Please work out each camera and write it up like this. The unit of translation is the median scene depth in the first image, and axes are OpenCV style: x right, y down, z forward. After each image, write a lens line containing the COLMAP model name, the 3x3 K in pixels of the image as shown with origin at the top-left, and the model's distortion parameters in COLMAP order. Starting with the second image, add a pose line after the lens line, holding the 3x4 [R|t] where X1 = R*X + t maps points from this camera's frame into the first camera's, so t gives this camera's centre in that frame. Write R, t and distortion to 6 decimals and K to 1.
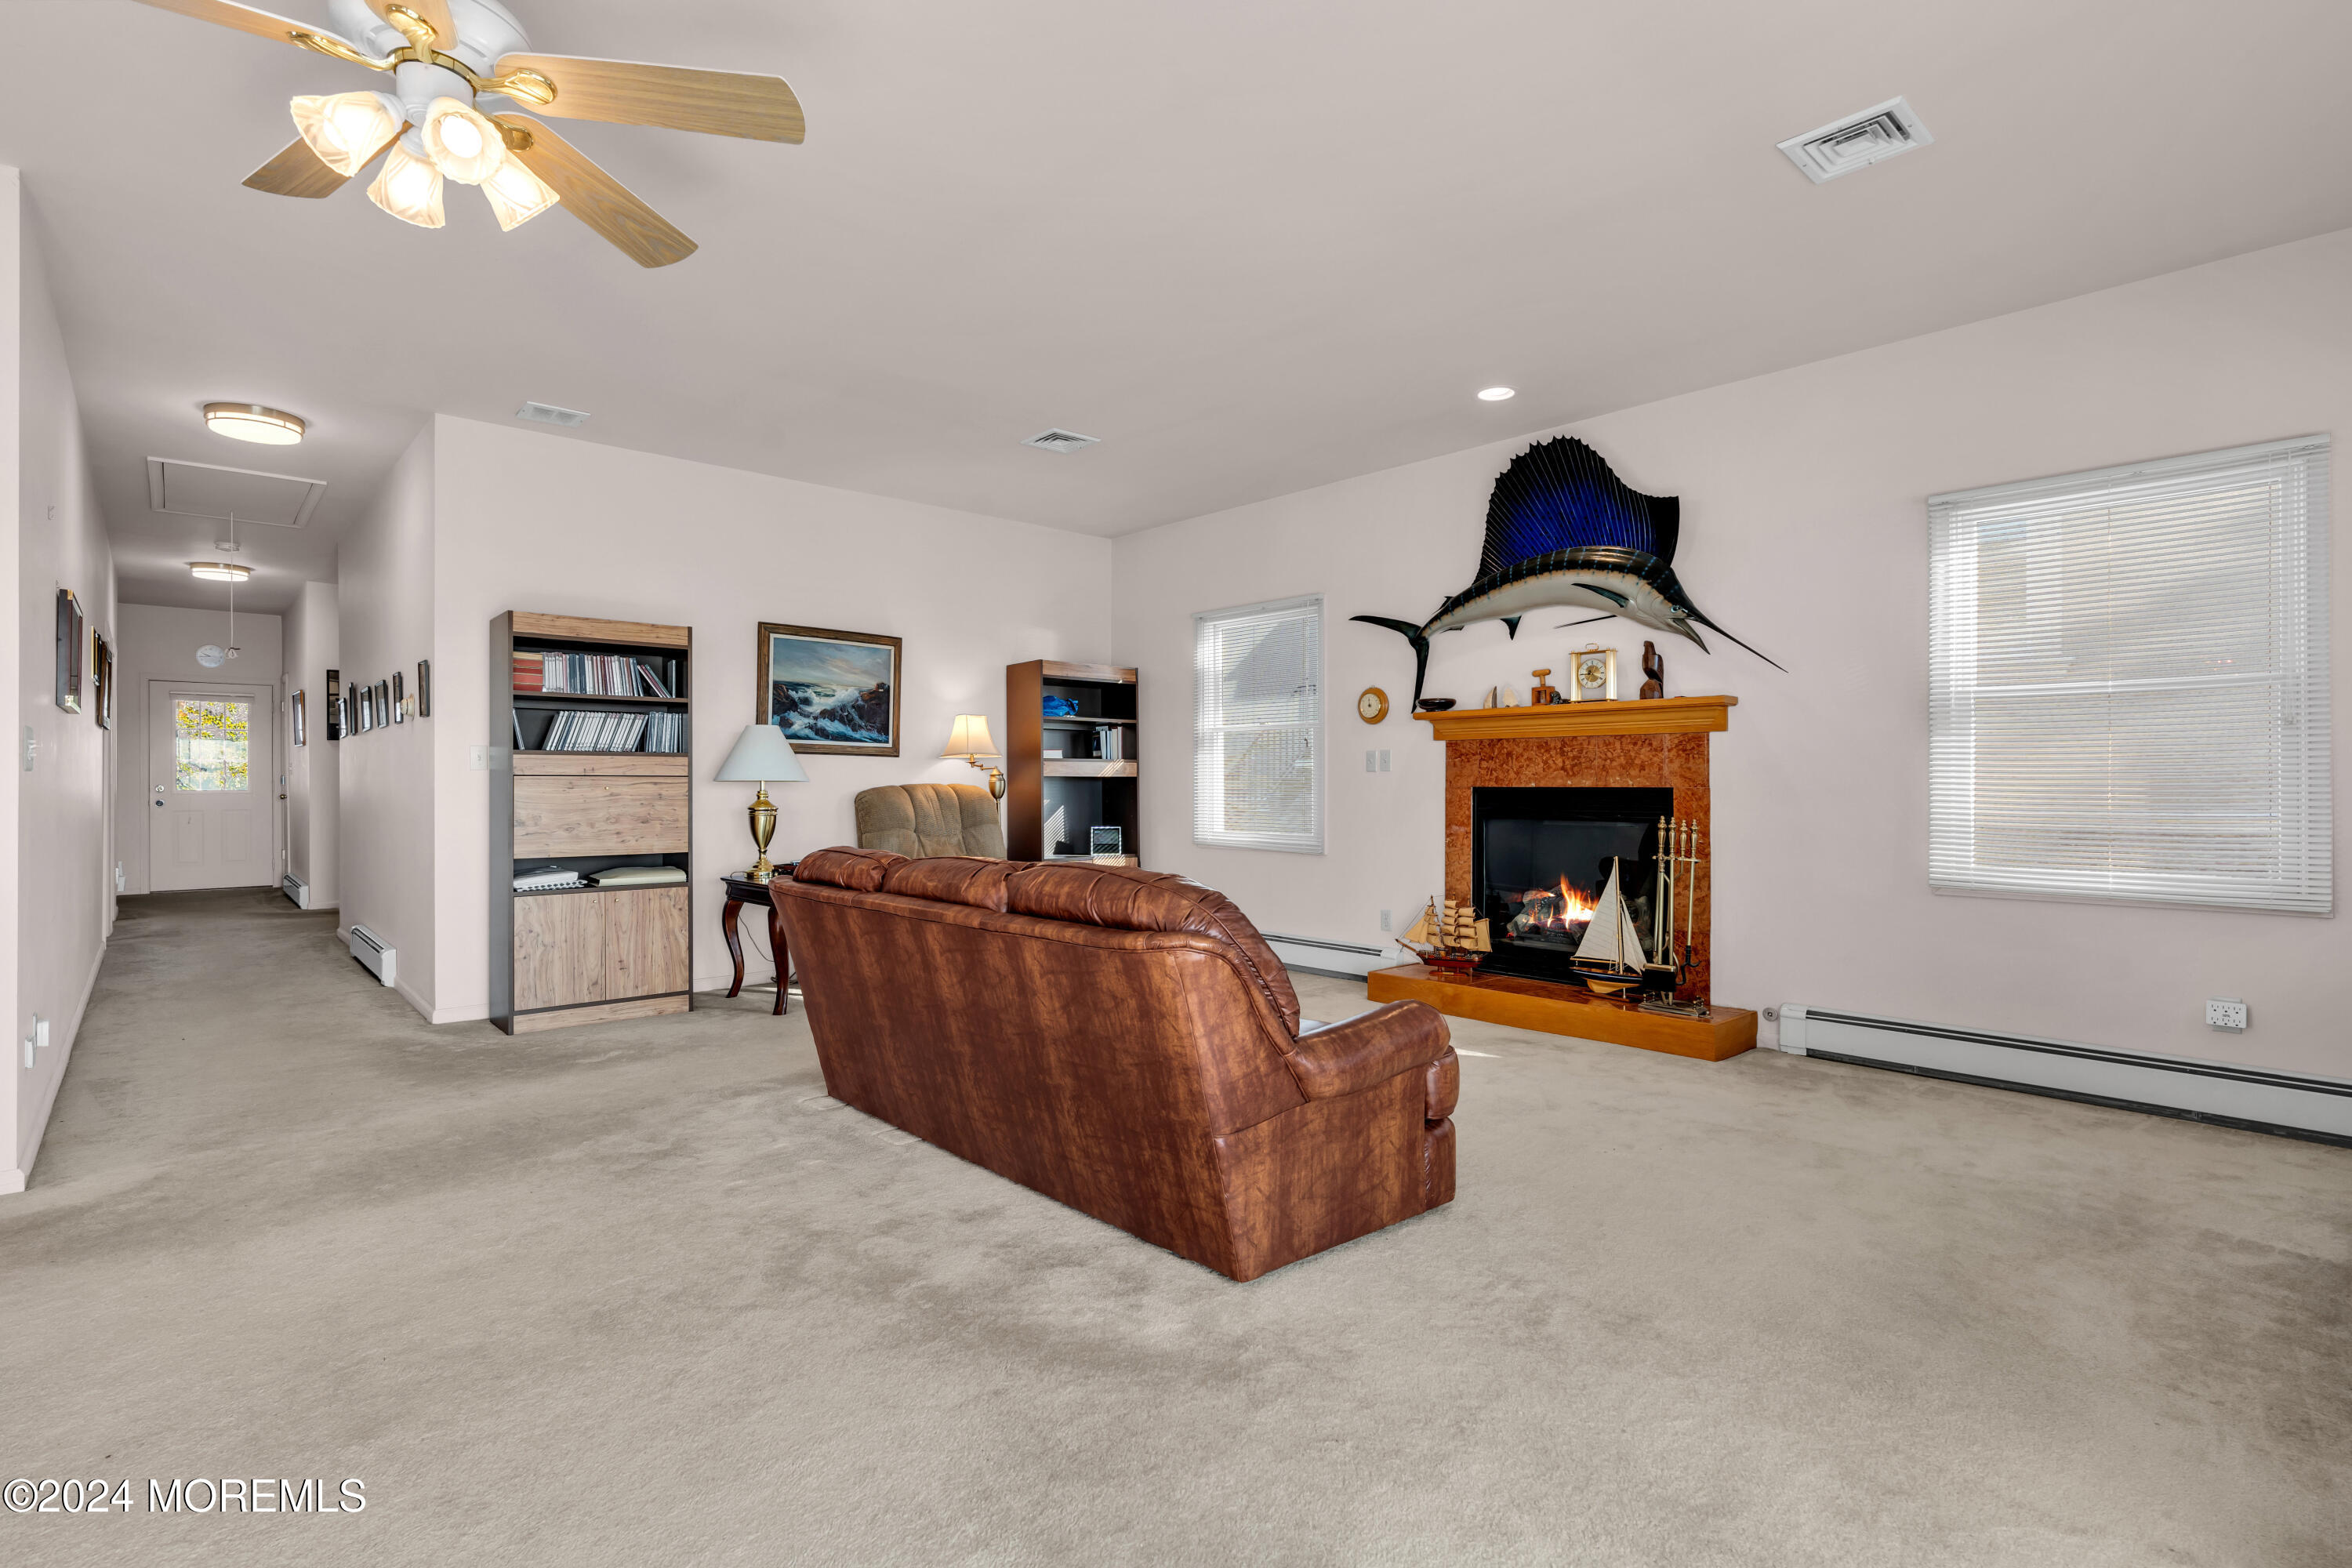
lens RADIAL K [[1109.1, 0, 1176.0], [0, 1109.1, 784.0], [0, 0, 1]] dist [0.000566, 0.000689]
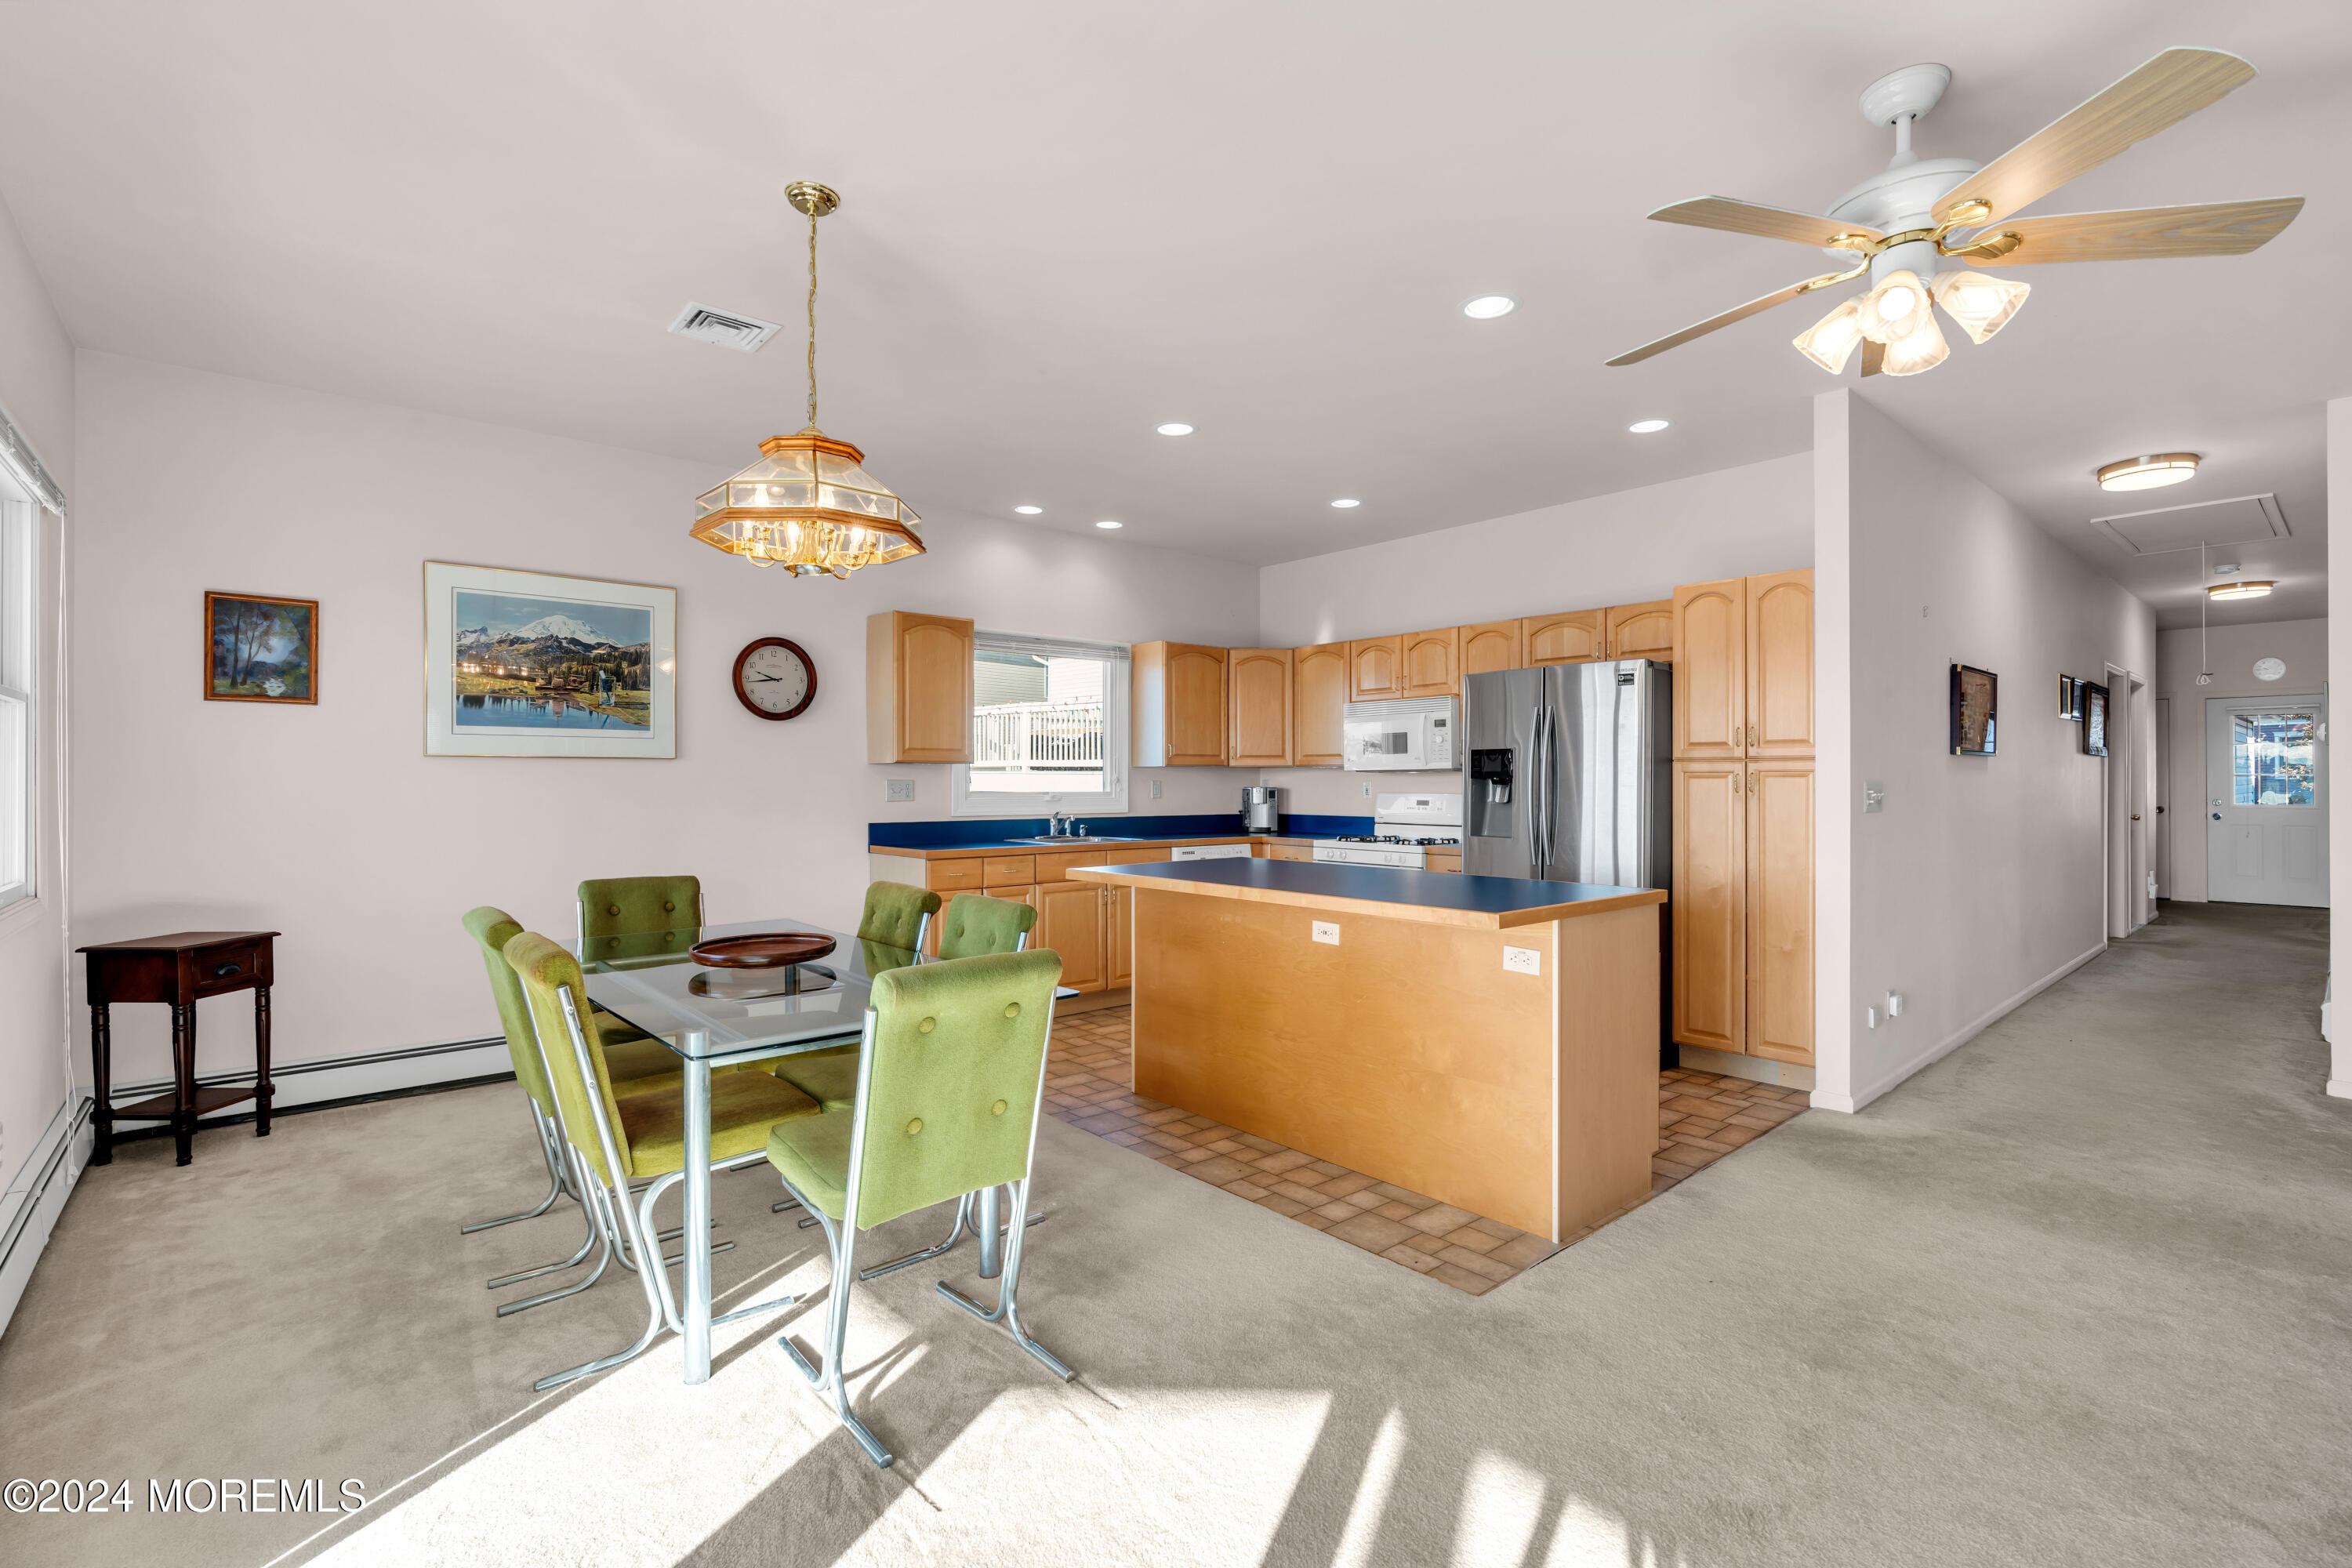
lens RADIAL K [[1055.9, 0, 1169.5], [0, 1055.9, 774.9], [0, 0, 1]] dist [-0.017911, 0.006776]
pose [[-0.030590, -0.005506, -0.999517, 0.175284], [-0.000663, 0.999985, -0.005489, -0.030100], [0.999532, 0.000495, -0.030593, 0.100387]]
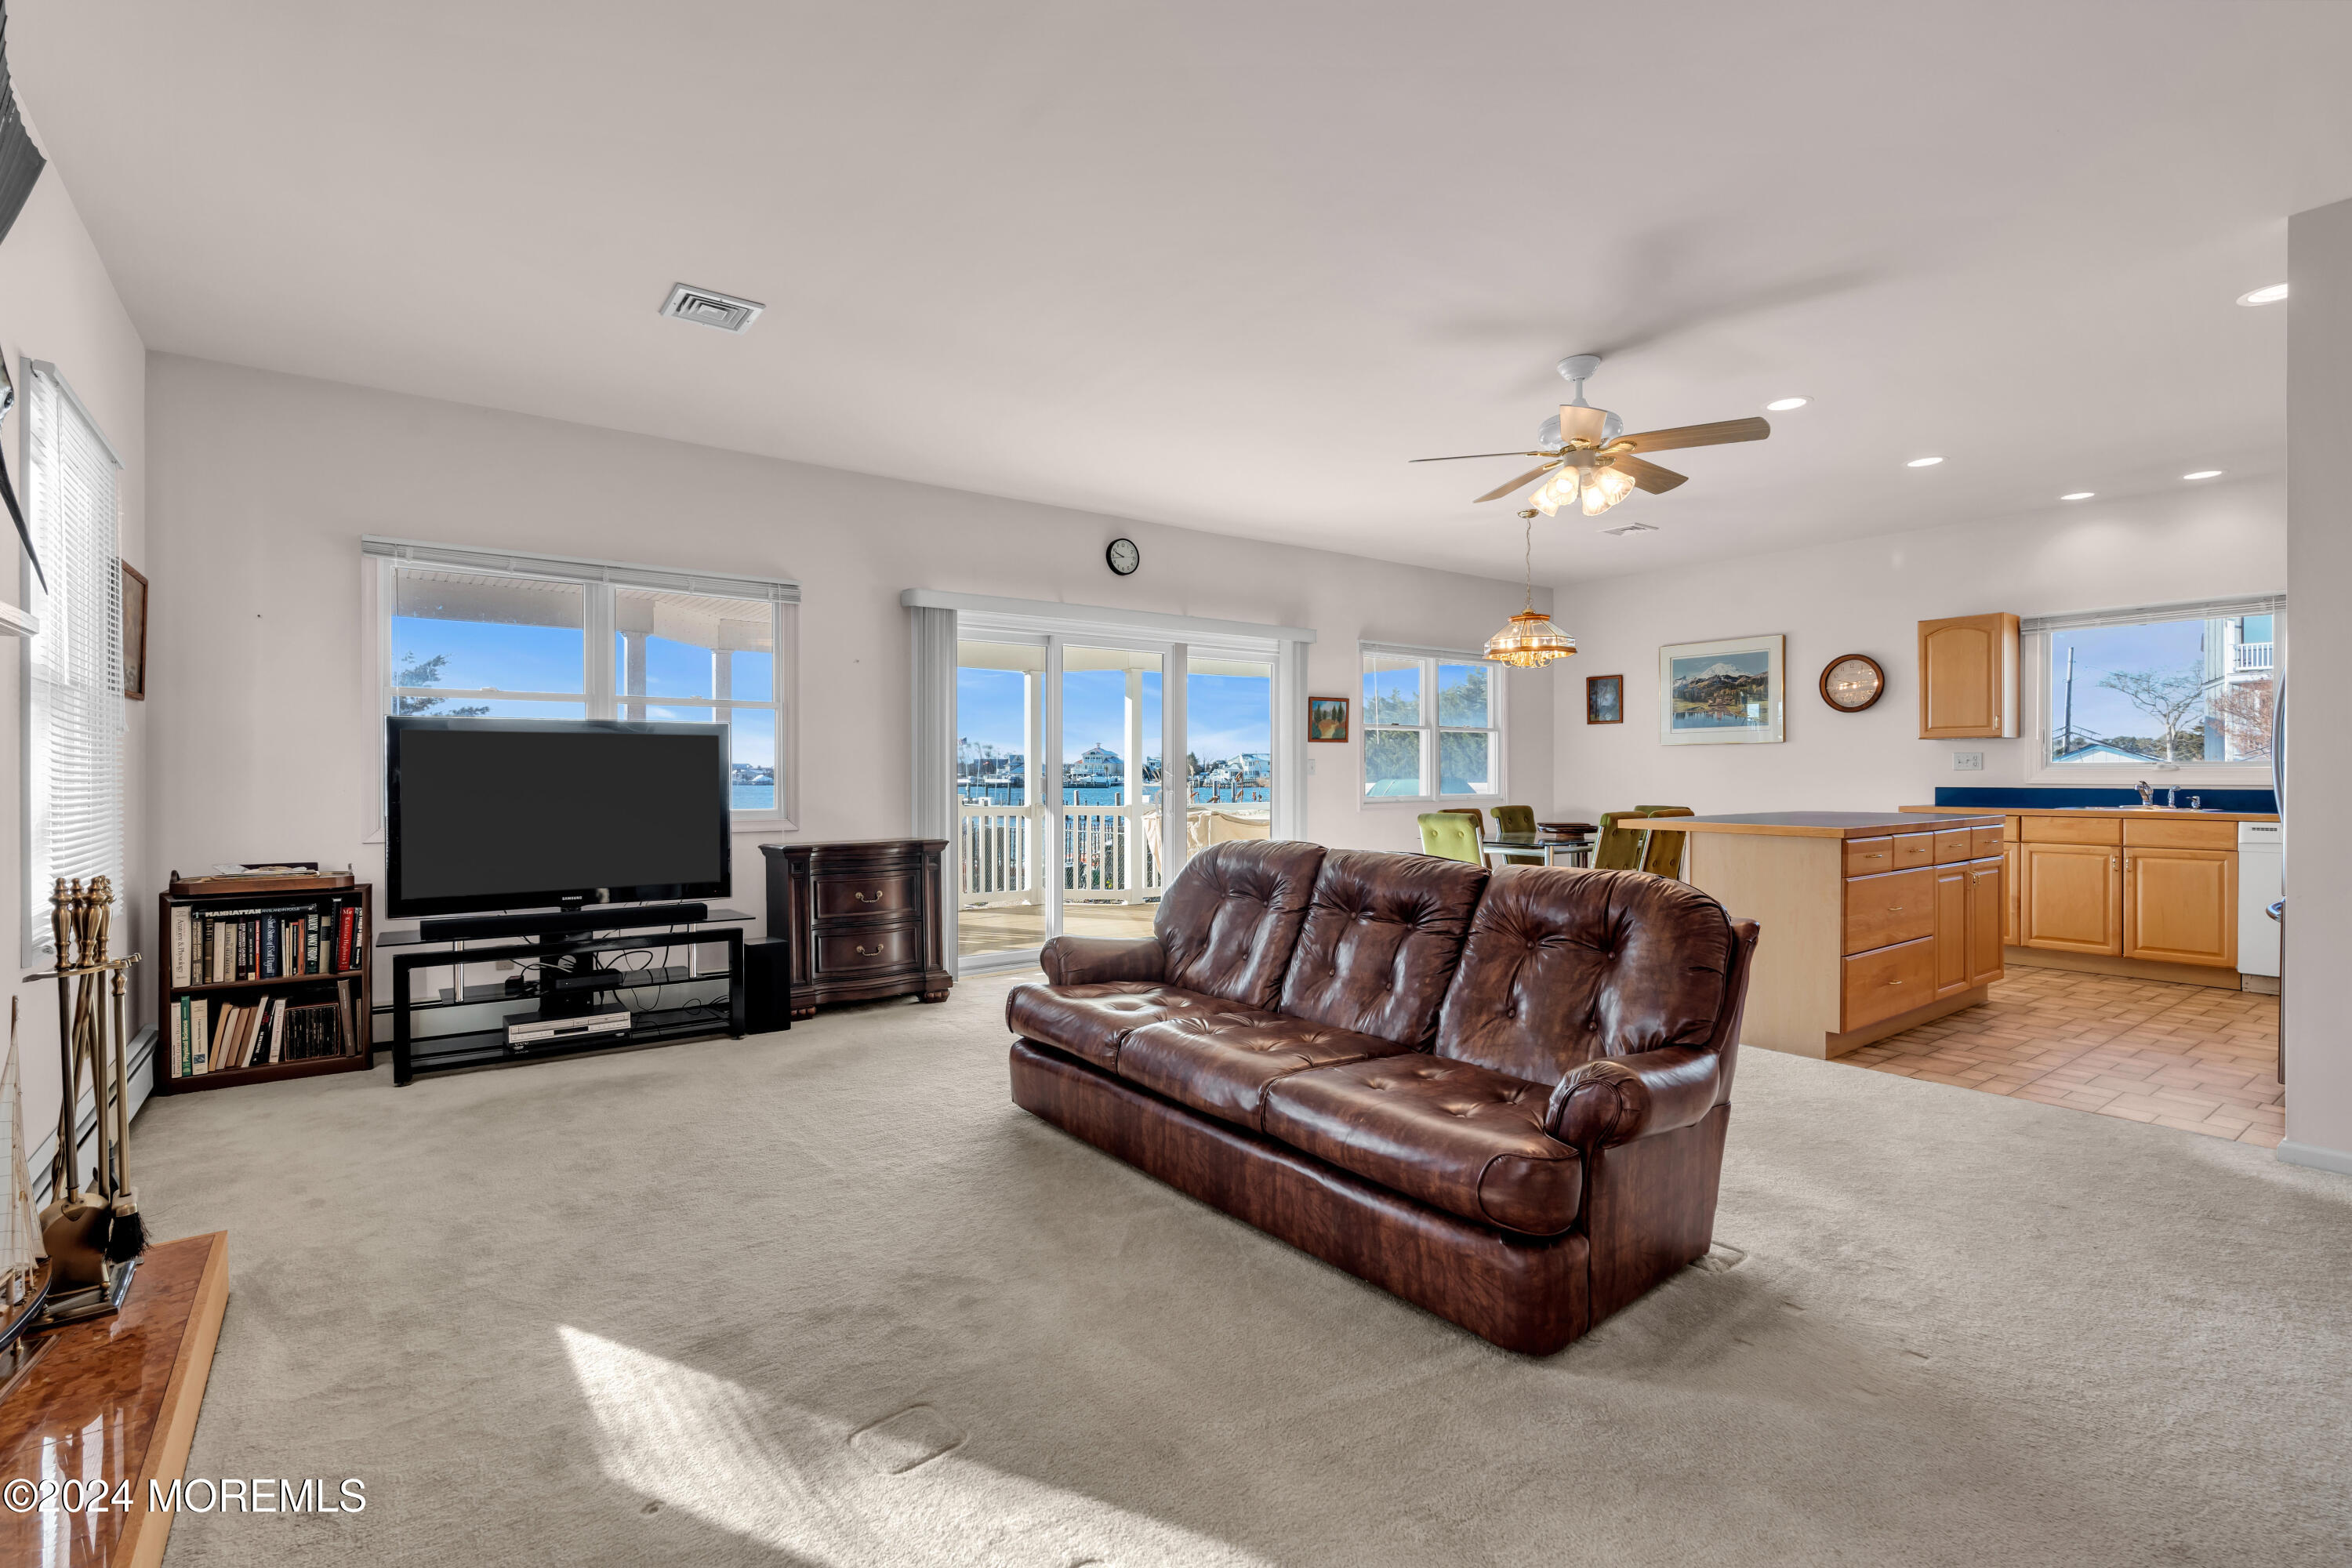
lens RADIAL K [[1083.8, 0, 1170.4], [0, 1083.8, 783.5], [0, 0, 1]] dist [-0.016149, 0.006301]
pose [[-0.994477, 0.002785, 0.104919, -0.041351], [0.003708, 0.999956, 0.008603, -0.007634], [-0.104891, 0.008945, -0.994444, 1.214071]]
